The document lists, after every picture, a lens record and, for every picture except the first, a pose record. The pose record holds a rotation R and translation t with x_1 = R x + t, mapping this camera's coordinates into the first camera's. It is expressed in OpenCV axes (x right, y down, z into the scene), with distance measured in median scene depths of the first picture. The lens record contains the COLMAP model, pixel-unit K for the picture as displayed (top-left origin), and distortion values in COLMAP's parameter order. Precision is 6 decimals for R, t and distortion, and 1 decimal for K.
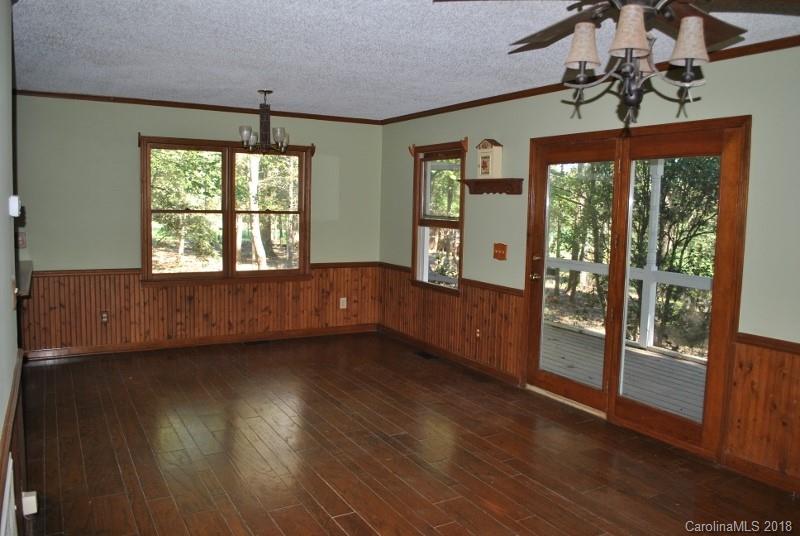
lens RADIAL K [[628.2, 0, 407.1], [0, 628.2, 261.7], [0, 0, 1]] dist [-0.097365, 0.028934]
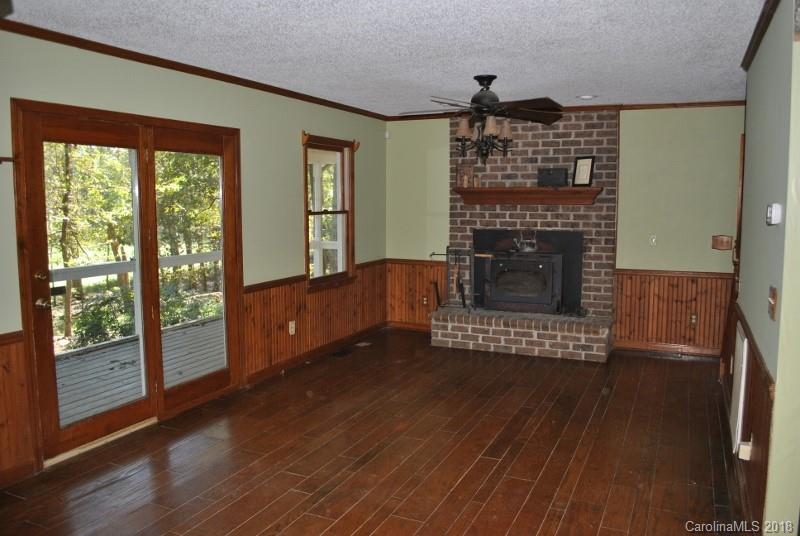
lens RADIAL K [[628.2, 0, 407.1], [0, 628.2, 261.7], [0, 0, 1]] dist [-0.097365, 0.028934]
pose [[-0.577294, -0.106074, 0.809617, -0.692819], [0.061024, 0.983148, 0.172323, -0.137689], [-0.814252, 0.148888, -0.561093, 1.278179]]
